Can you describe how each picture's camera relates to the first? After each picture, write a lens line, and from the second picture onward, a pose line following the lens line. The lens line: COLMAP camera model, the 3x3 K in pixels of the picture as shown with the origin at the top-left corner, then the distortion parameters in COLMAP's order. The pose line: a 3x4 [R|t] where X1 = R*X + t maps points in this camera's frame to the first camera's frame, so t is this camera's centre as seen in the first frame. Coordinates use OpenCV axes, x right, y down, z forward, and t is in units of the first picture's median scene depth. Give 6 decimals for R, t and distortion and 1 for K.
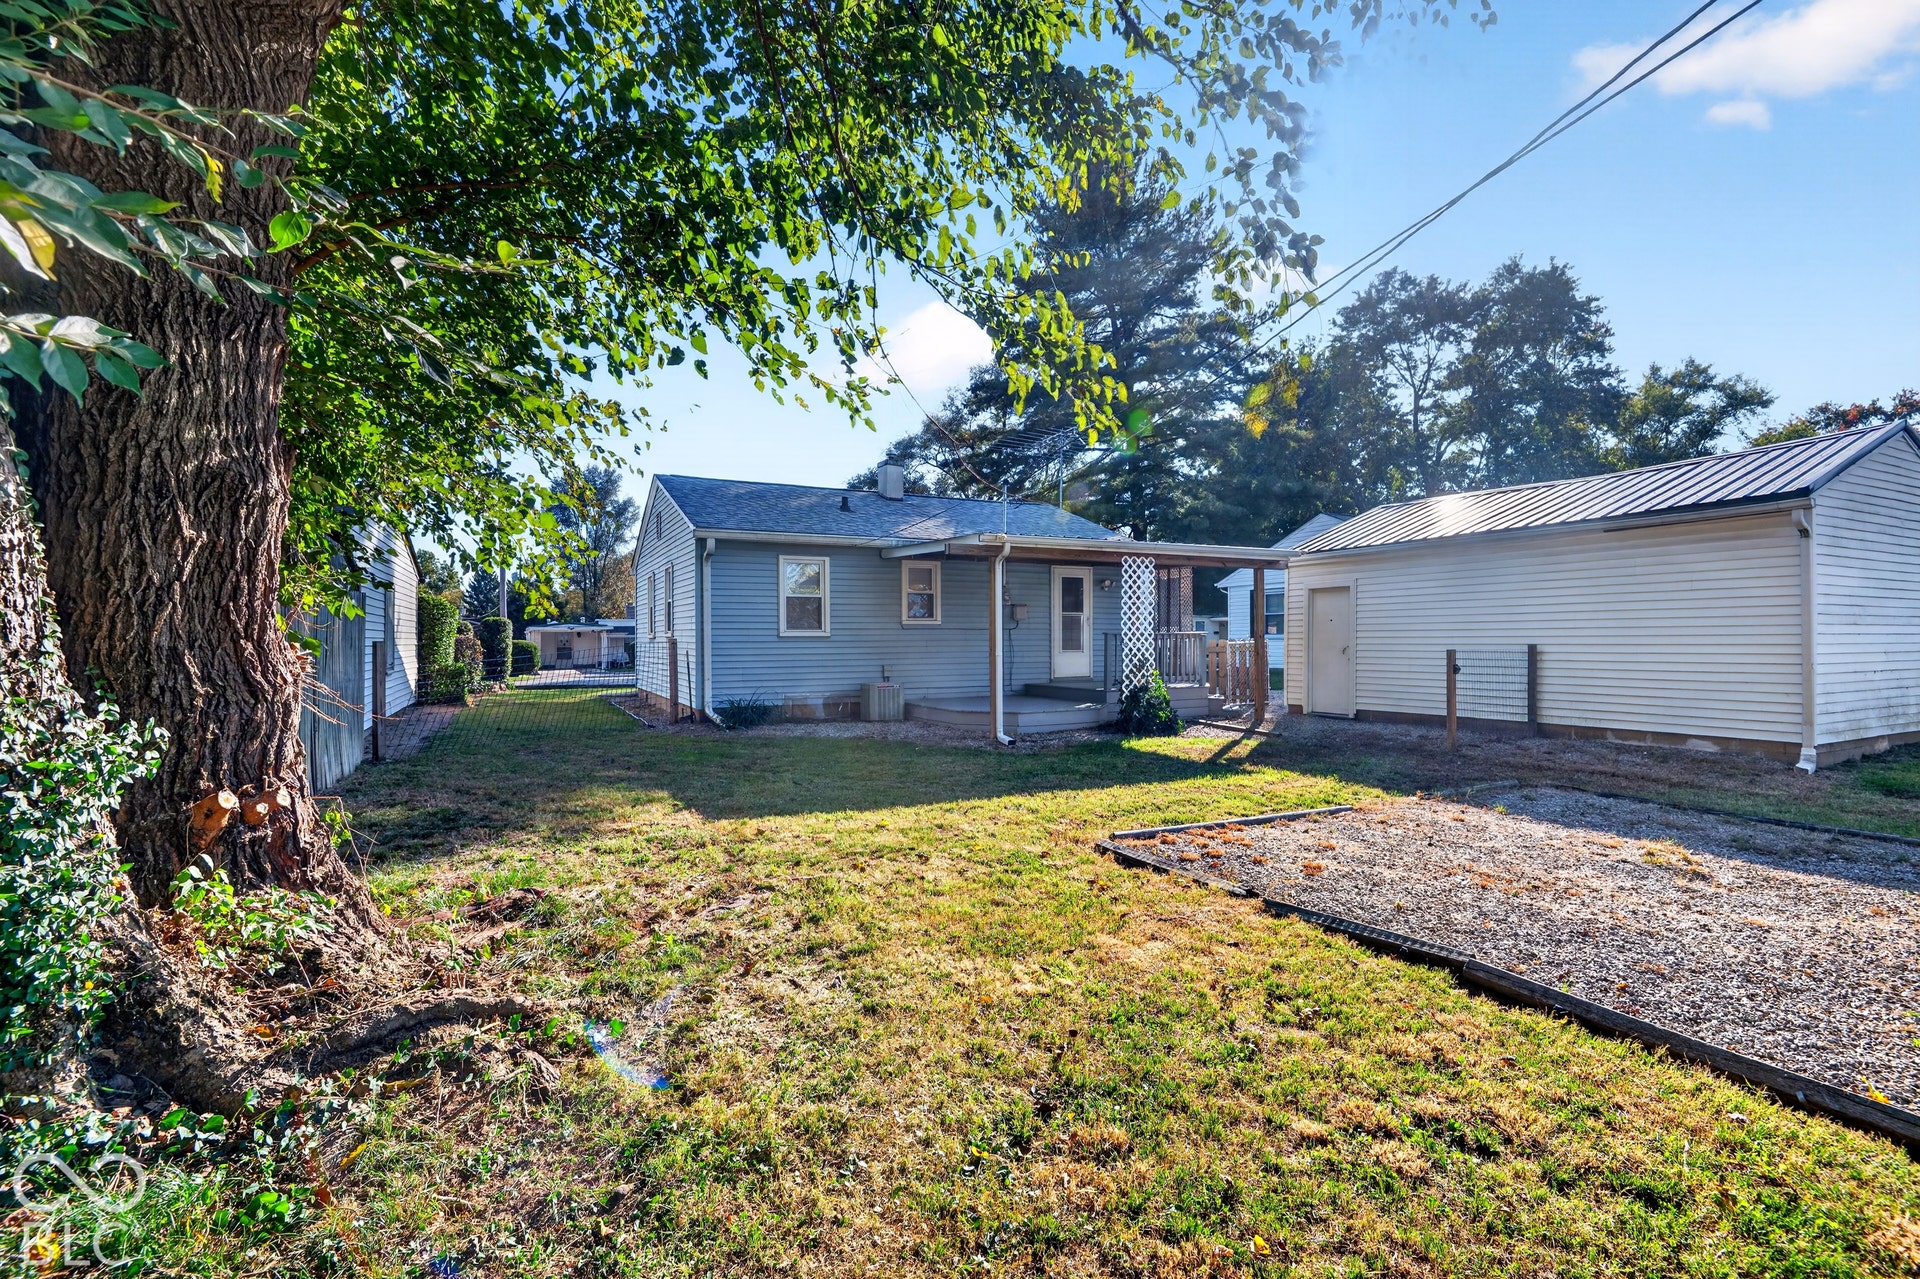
lens RADIAL K [[868.7, 0, 960.0], [0, 868.7, 639.5], [0, 0, 1]] dist [-0.000603, -0.000397]
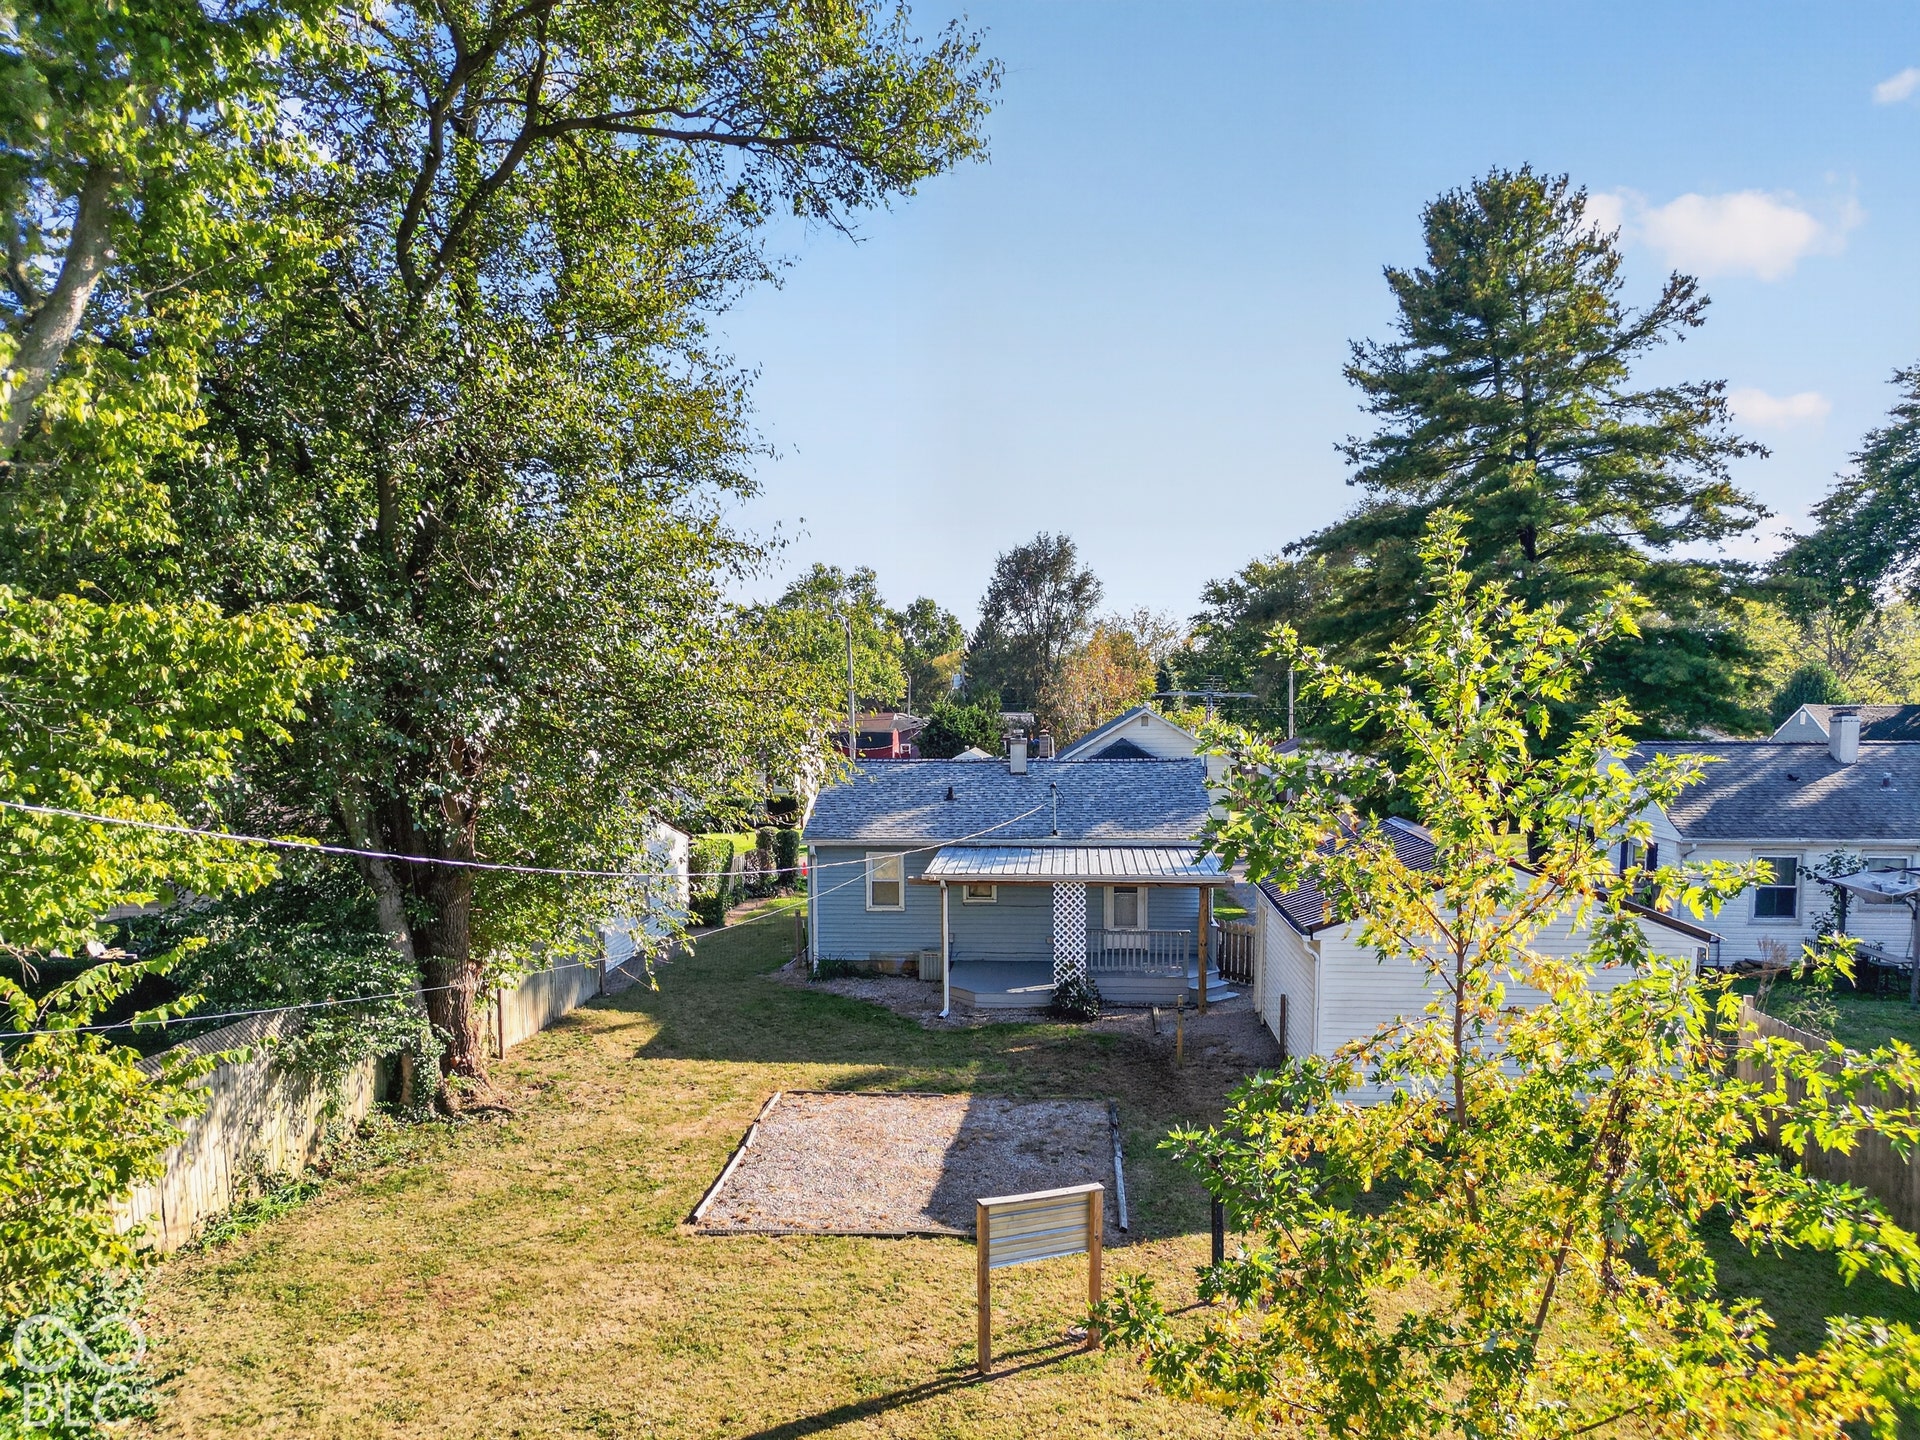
lens RADIAL K [[1383.8, 0, 955.0], [0, 1383.8, 757.5], [0, 0, 1]] dist [0.071274, -0.049992]
pose [[0.854881, 0.024809, -0.518231, 1.137106], [-0.000197, 0.998871, 0.047495, -0.381785], [0.518825, -0.040501, 0.853921, -0.856648]]
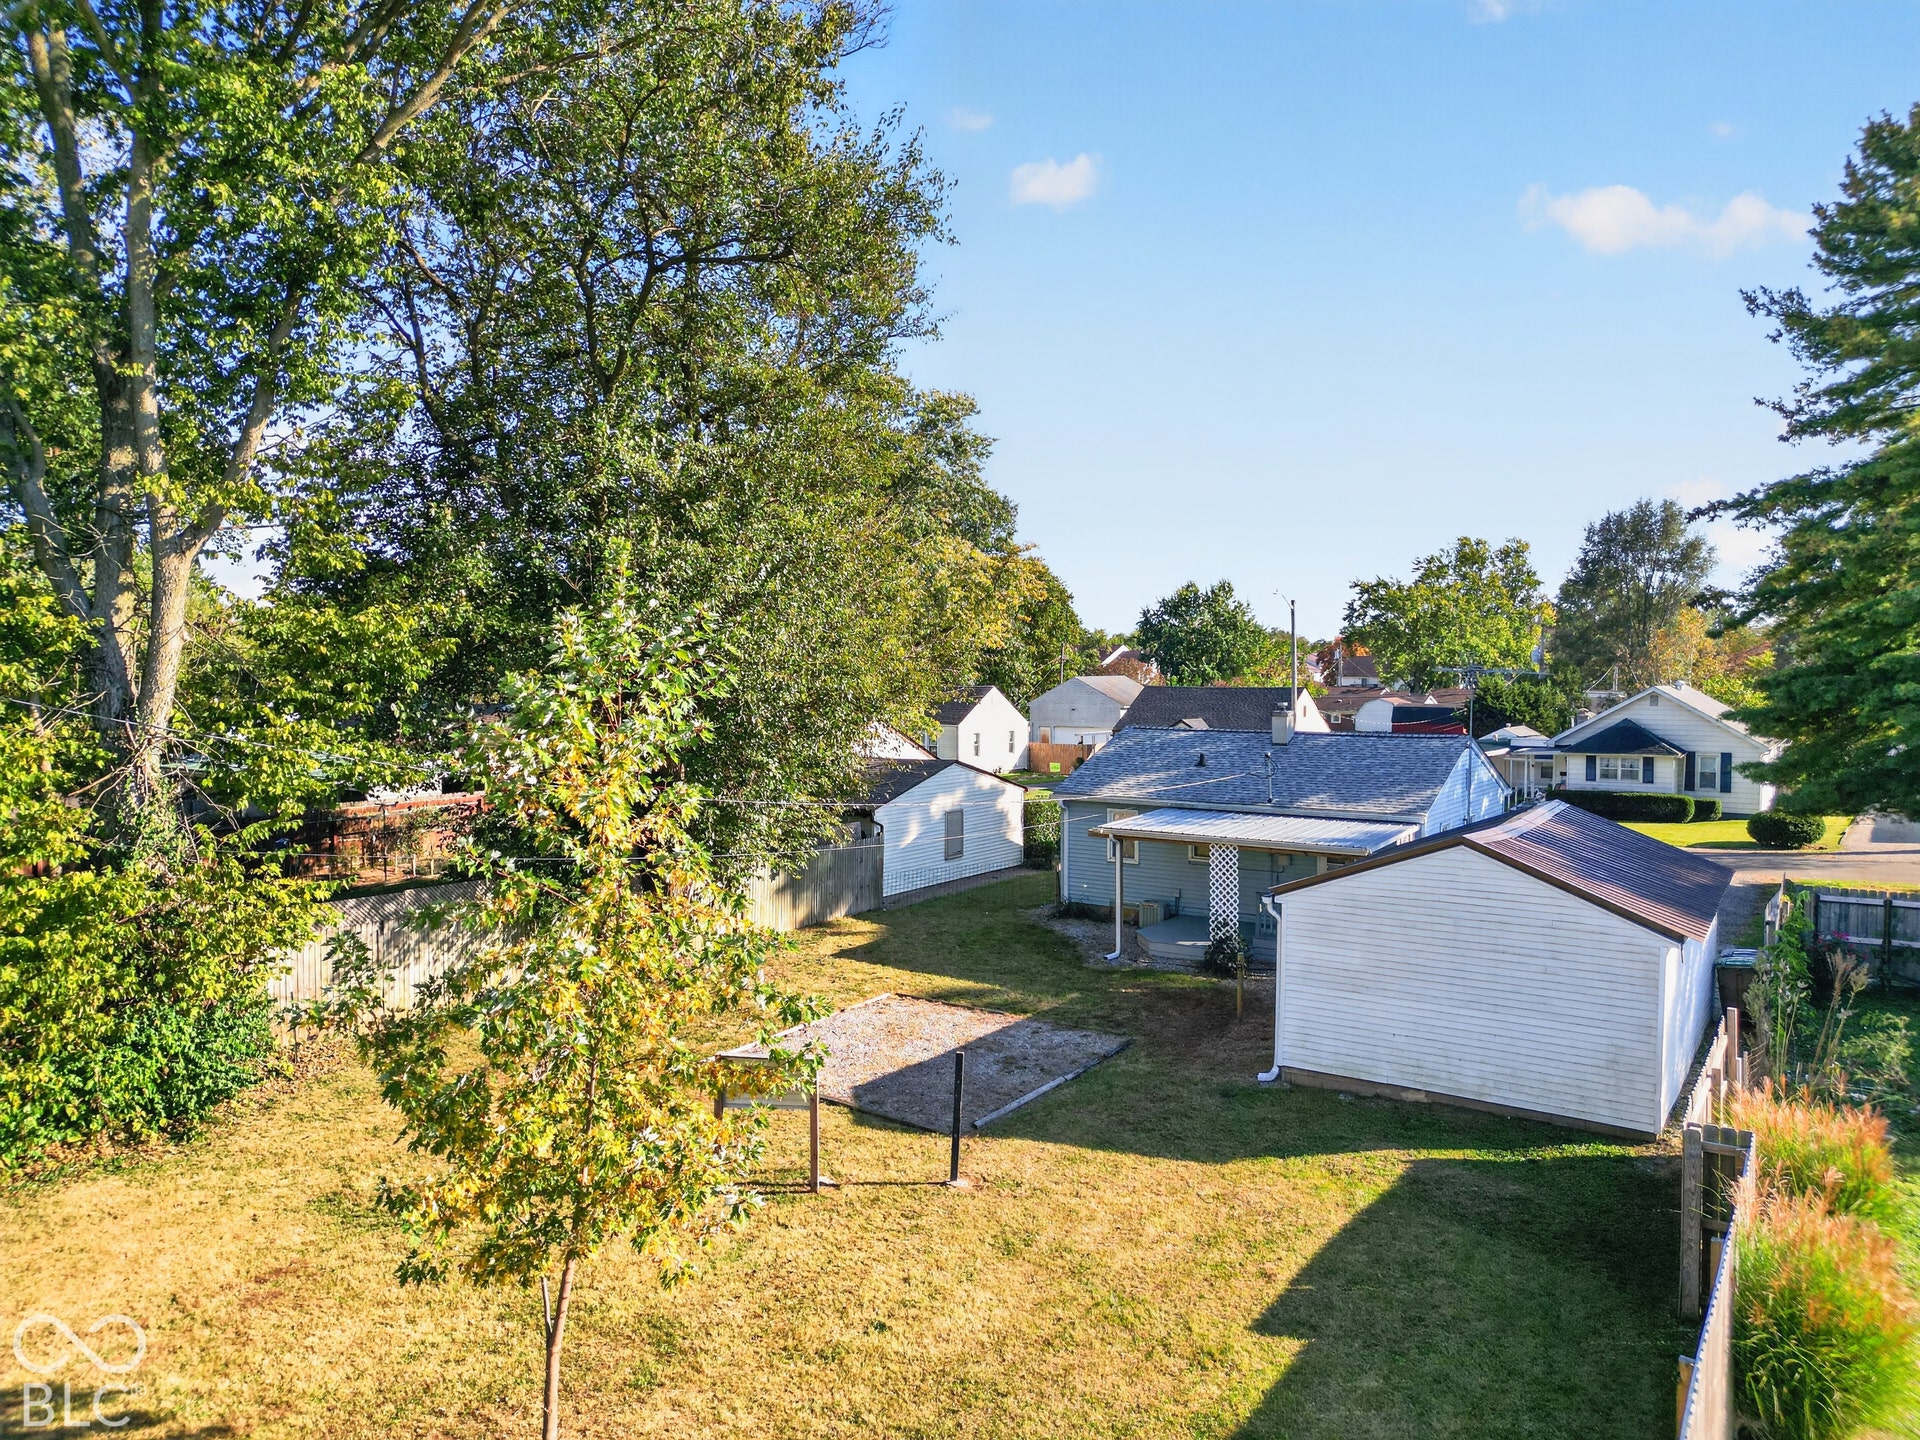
lens RADIAL K [[1332.6, 0, 960.0], [0, 1332.6, 720.0], [0, 0, 1]] dist [0.039378, -0.042368]
pose [[0.487253, 0.041239, -0.872287, 1.853920], [-0.008284, 0.999058, 0.042605, -0.382087], [0.873222, -0.013533, 0.487136, -0.395082]]
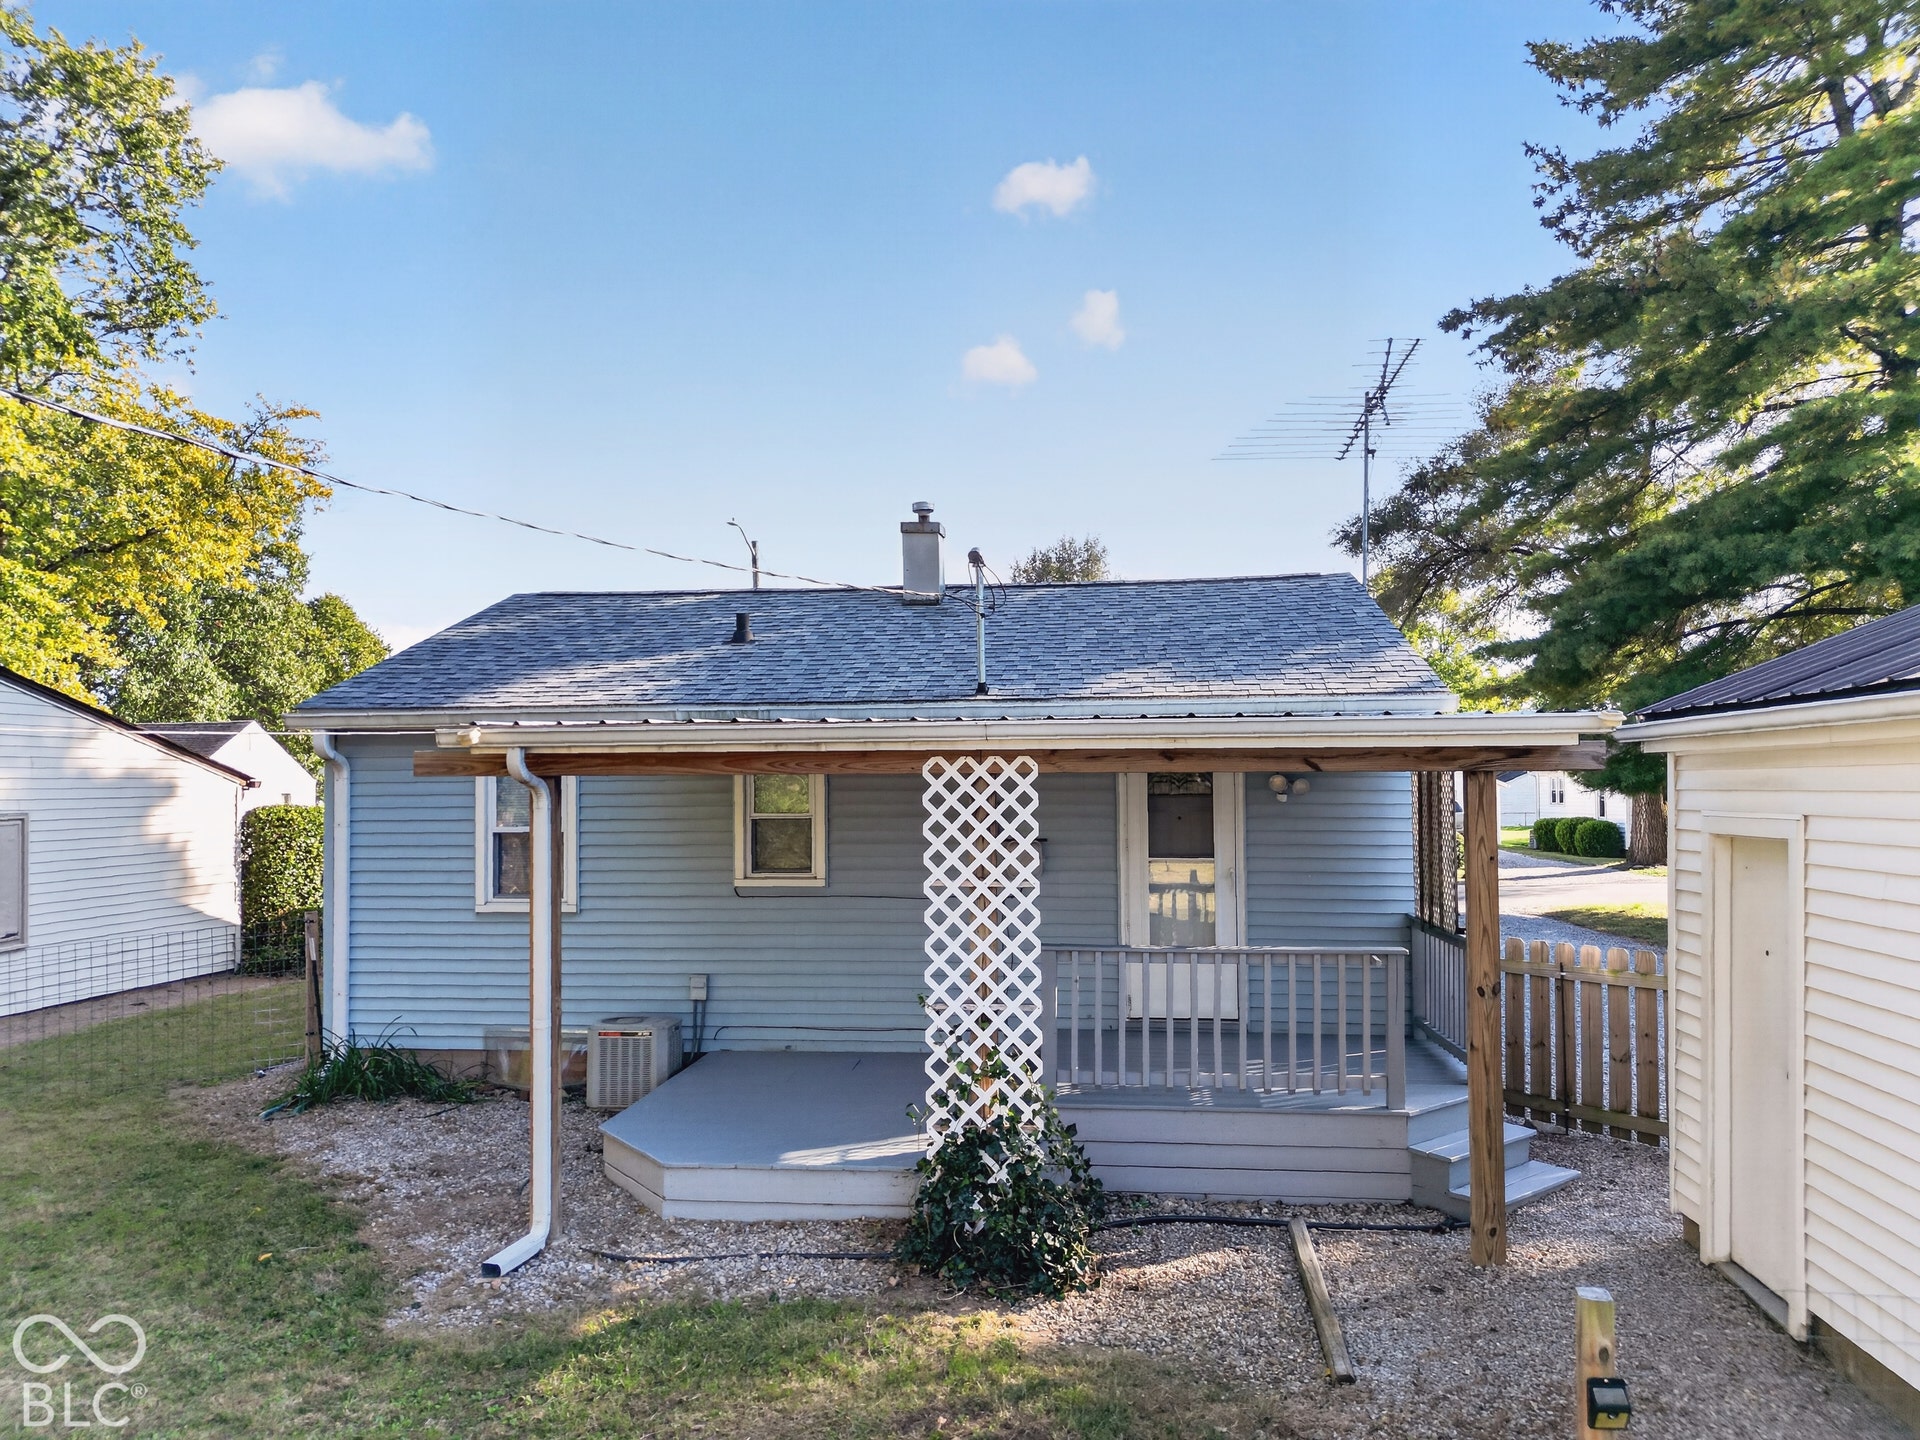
lens RADIAL K [[1332.6, 0, 960.0], [0, 1332.6, 720.0], [0, 0, 1]] dist [0.039378, -0.042368]
pose [[0.836969, -0.030941, -0.546375, 0.501862], [0.004320, 0.998743, -0.049941, -0.083948], [0.547233, 0.039439, 0.836051, 0.542298]]
